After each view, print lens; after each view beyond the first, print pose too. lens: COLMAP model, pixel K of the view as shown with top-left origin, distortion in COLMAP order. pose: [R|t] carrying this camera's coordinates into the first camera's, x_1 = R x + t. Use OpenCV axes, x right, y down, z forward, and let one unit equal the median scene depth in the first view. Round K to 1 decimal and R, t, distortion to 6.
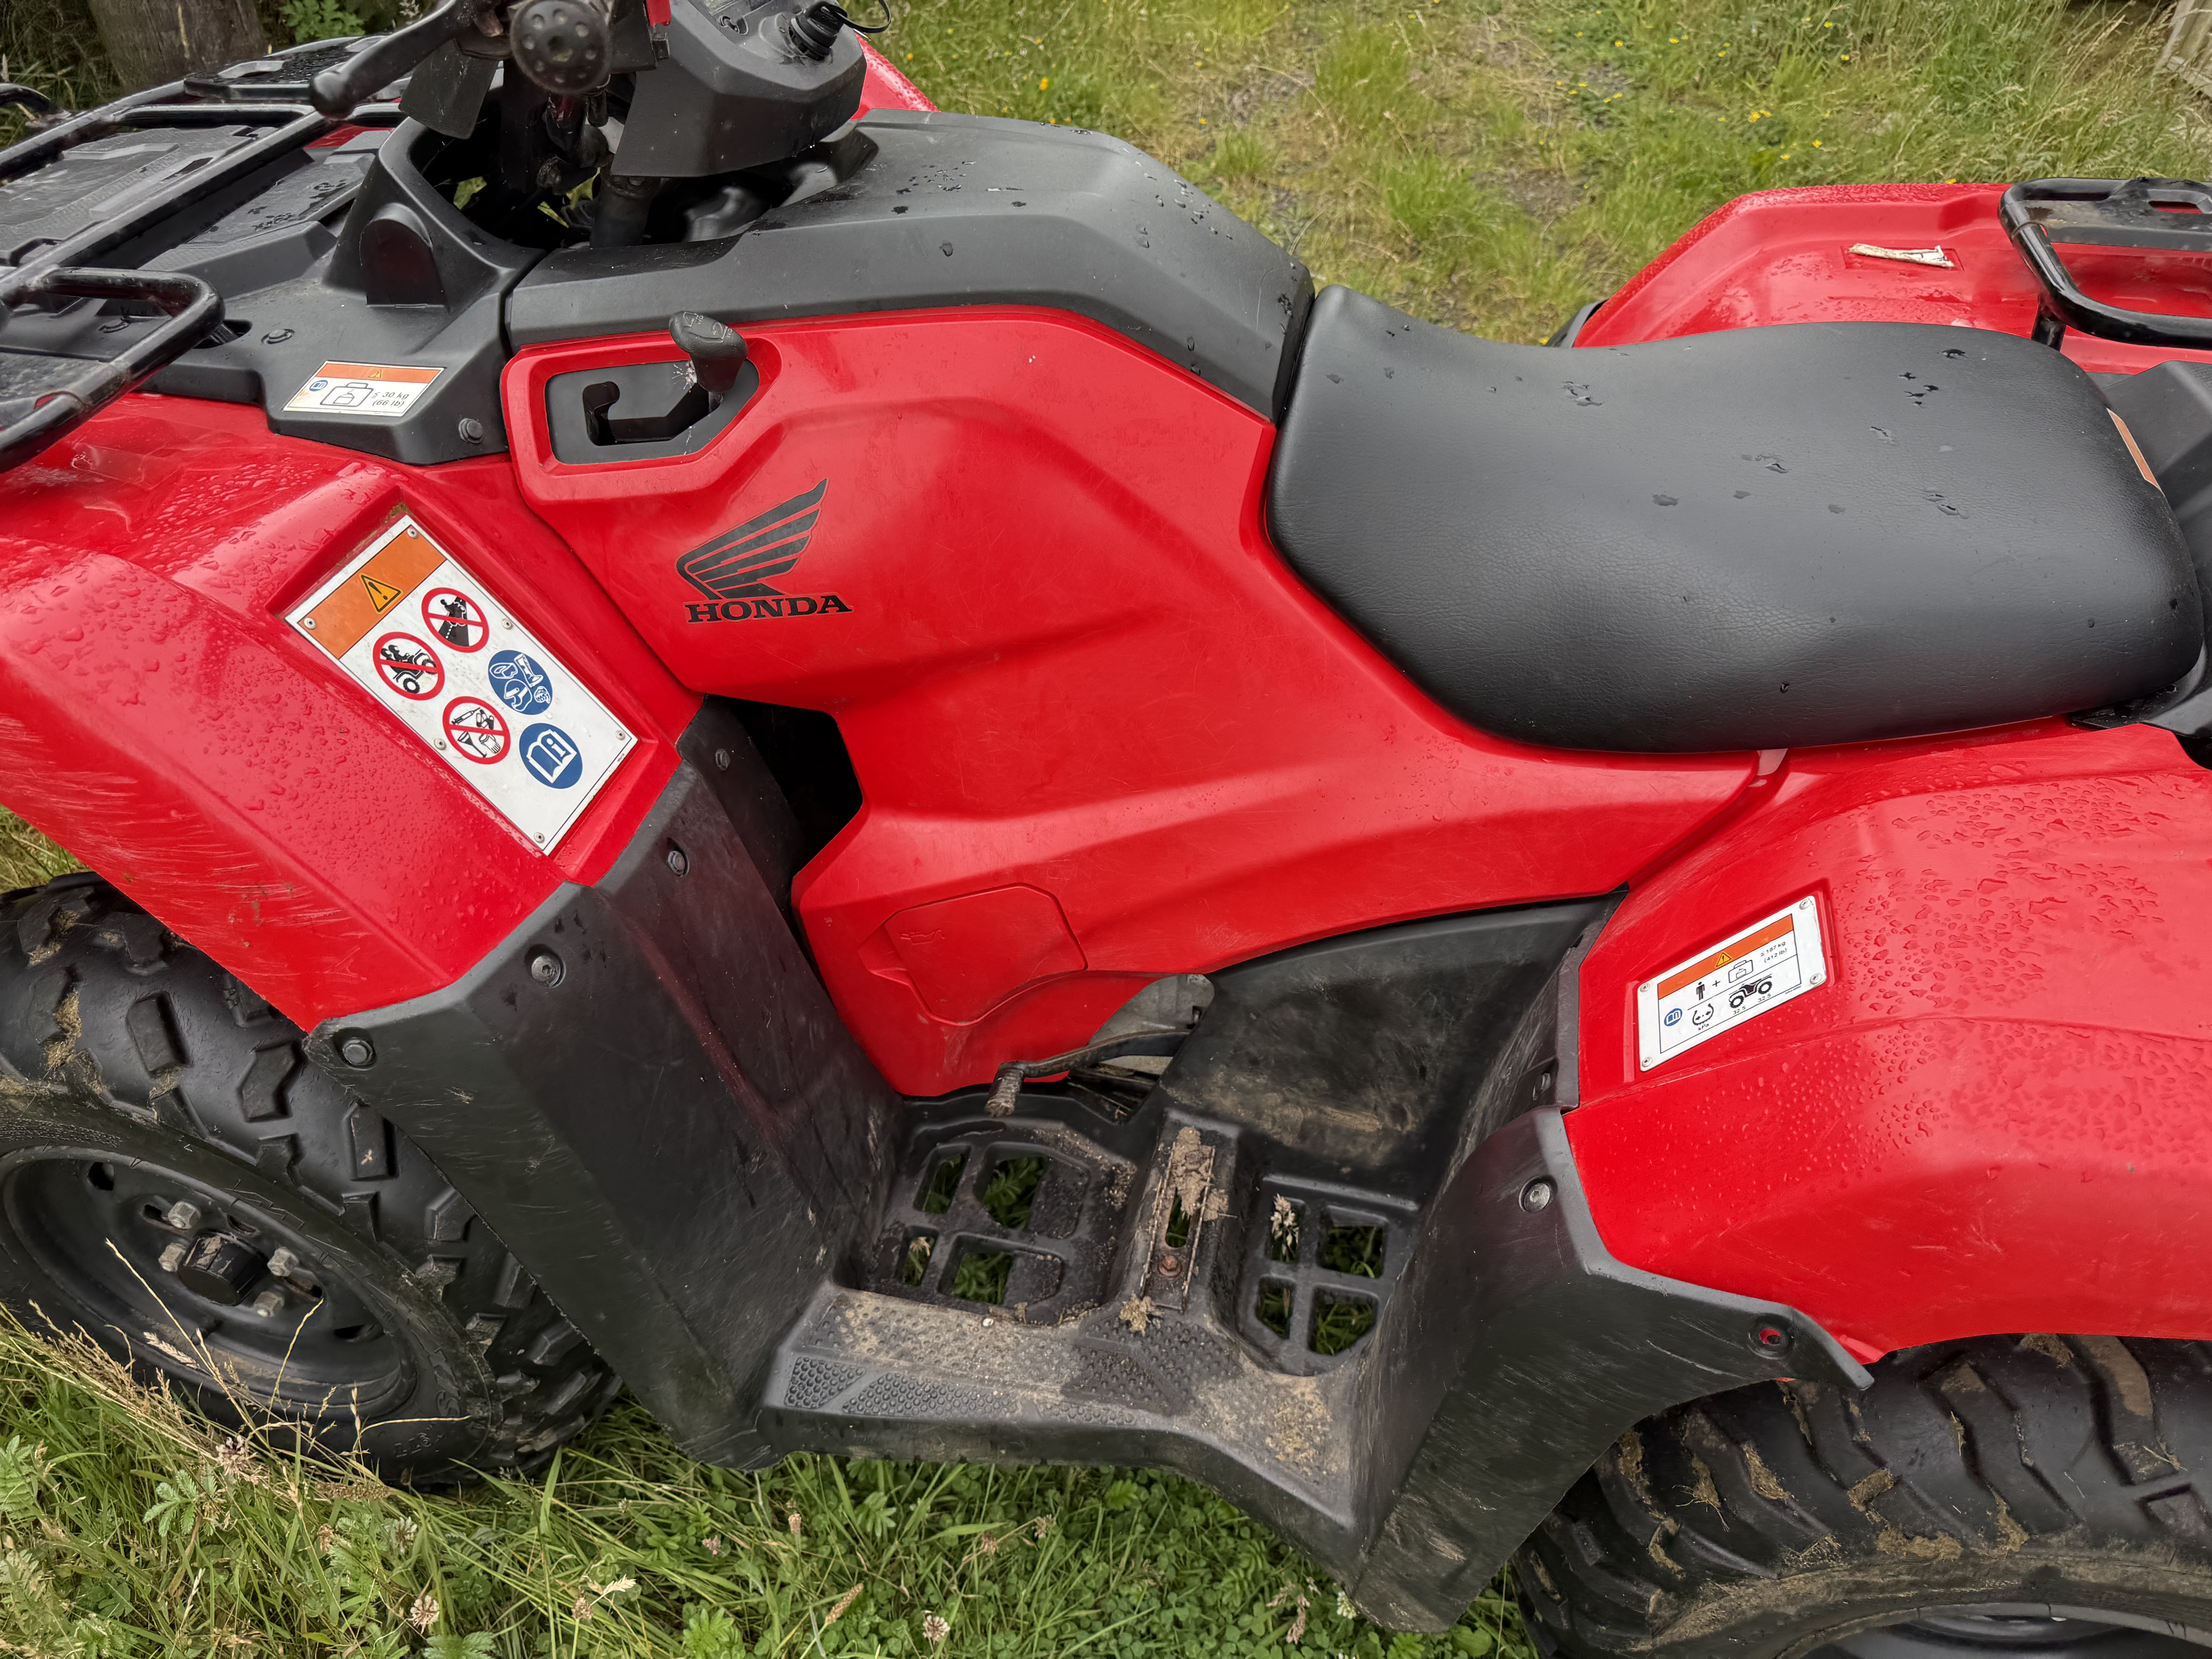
lens RADIAL K [[1541.5, 0, 1124.3], [0, 1541.5, 831.8], [0, 0, 1]] dist [0.071061, -0.126145]
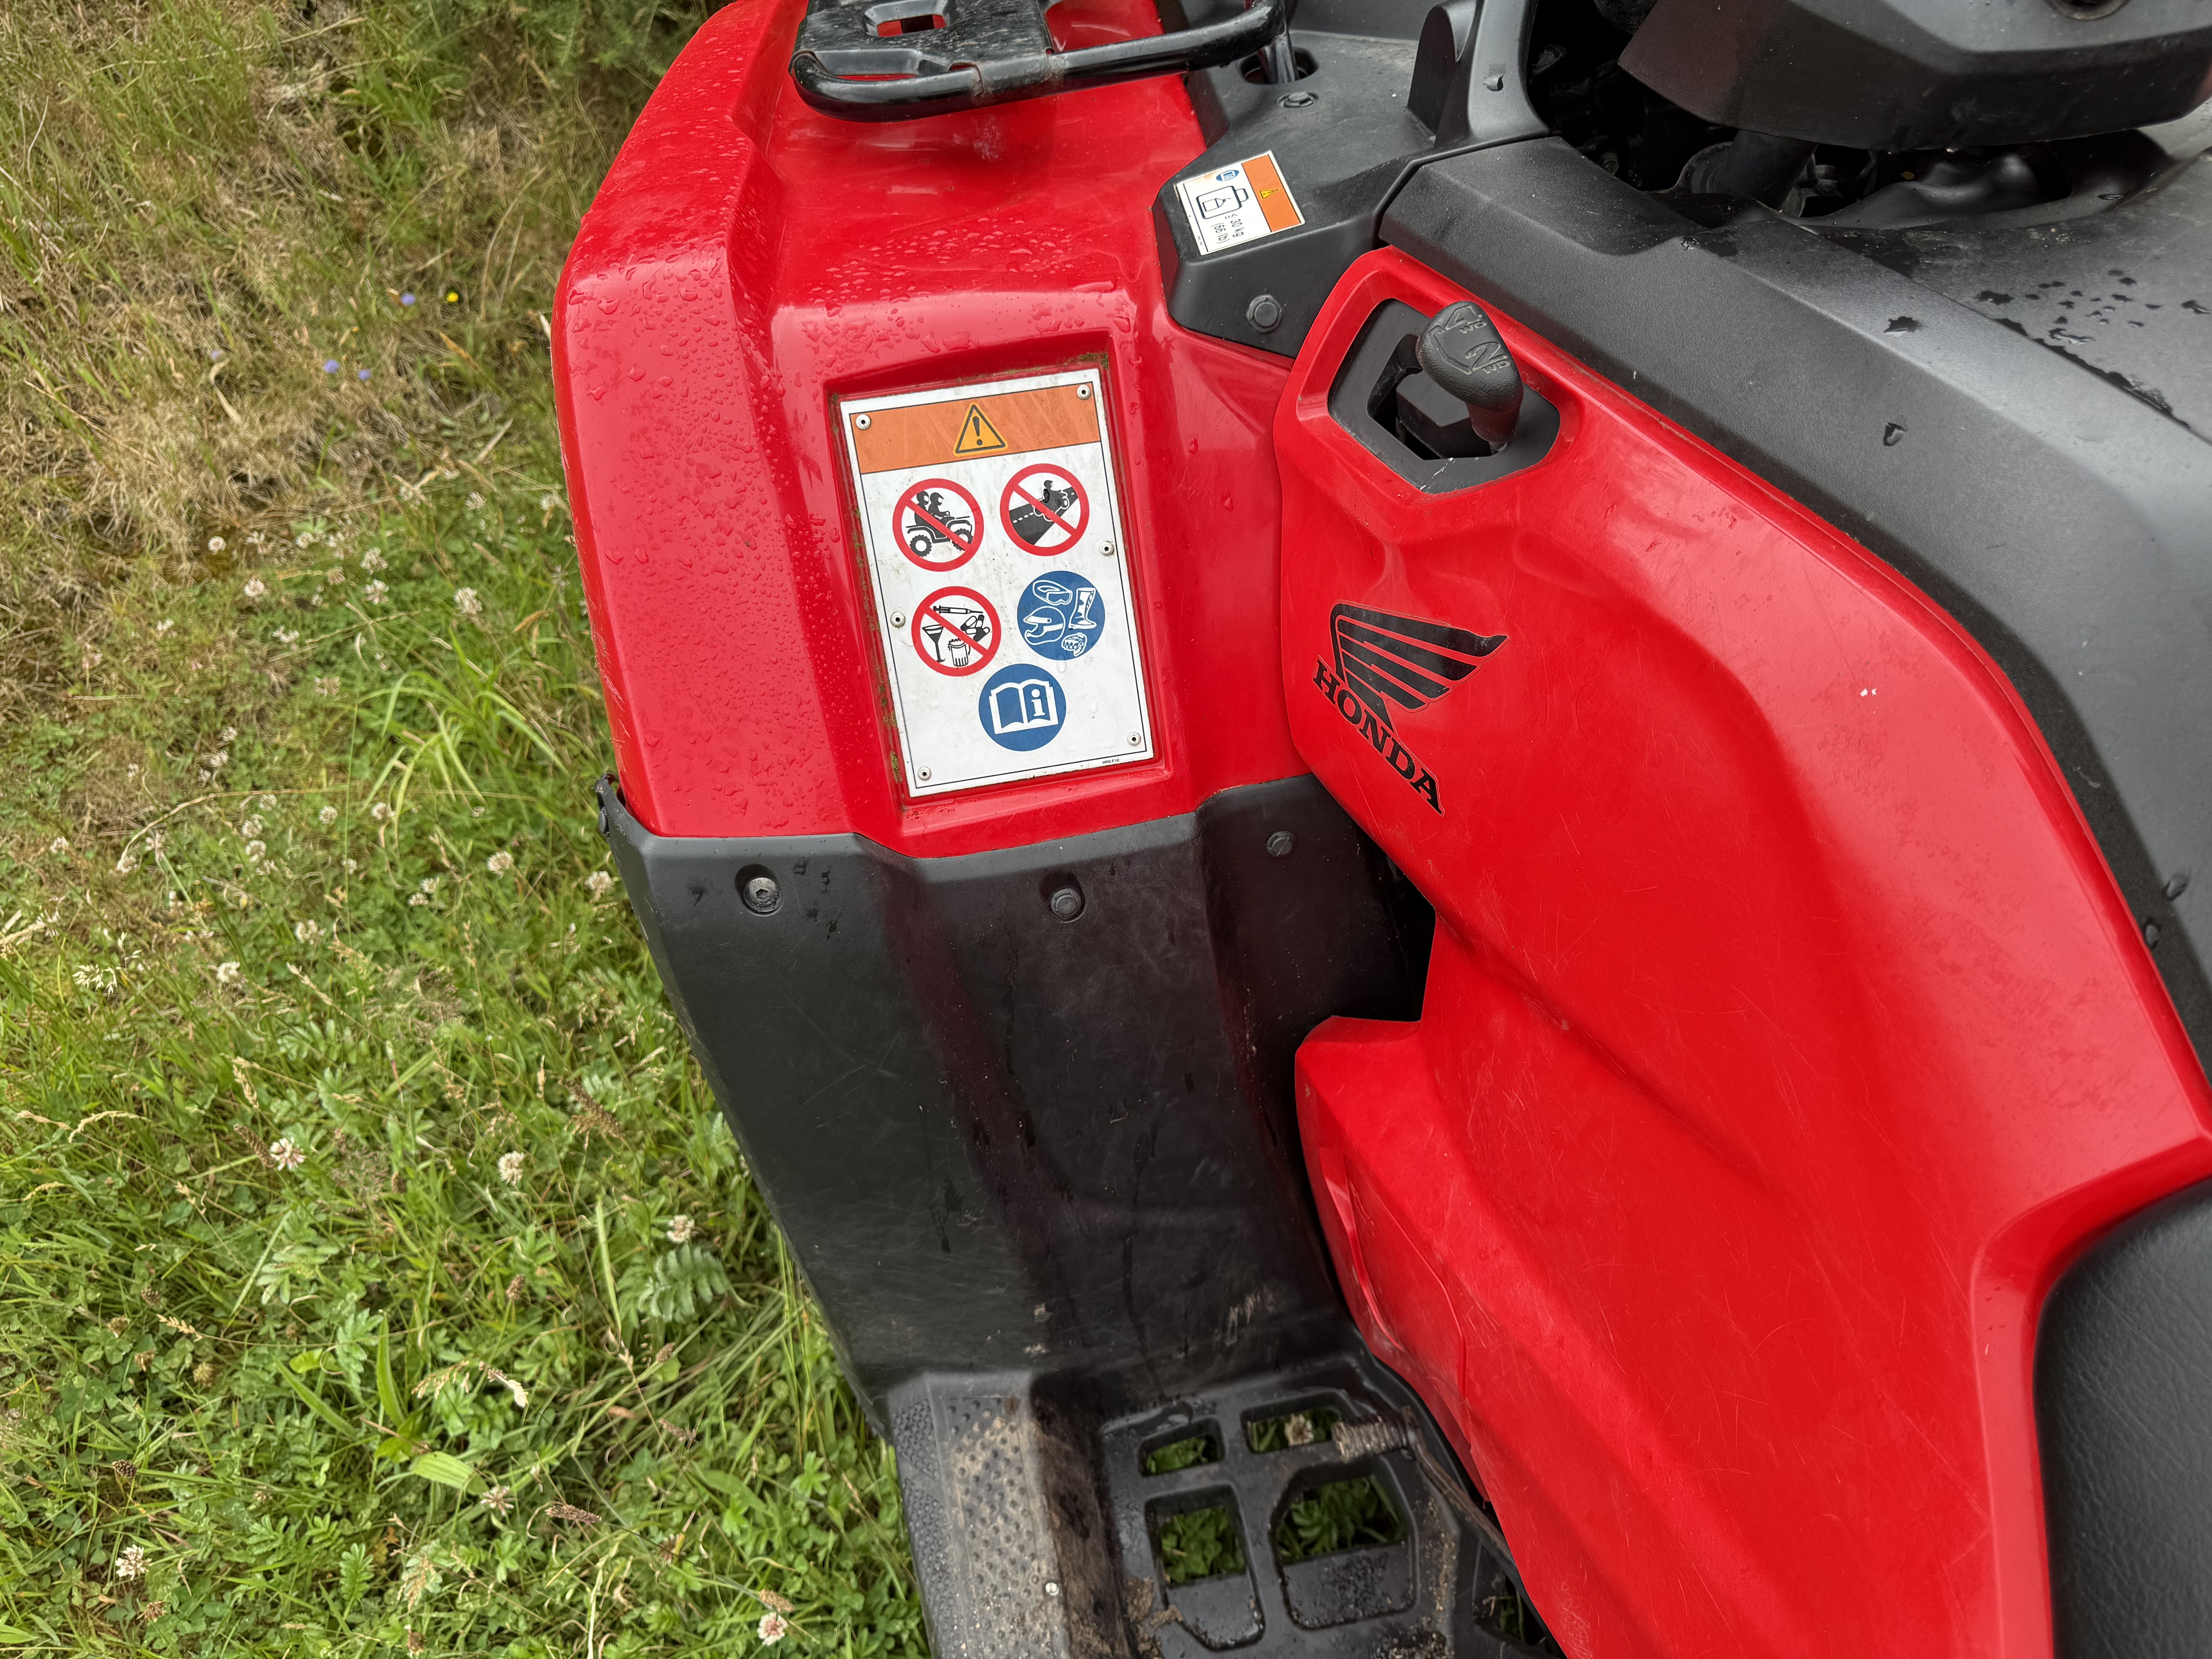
lens RADIAL K [[1561.9, 0, 1106.9], [0, 1561.9, 872.1], [0, 0, 1]] dist [0.100157, -0.002352]
pose [[0.394832, 0.672977, -0.625468, 0.201825], [-0.559524, 0.716102, 0.417291, -0.326880], [0.728726, 0.185205, 0.659286, 0.469361]]
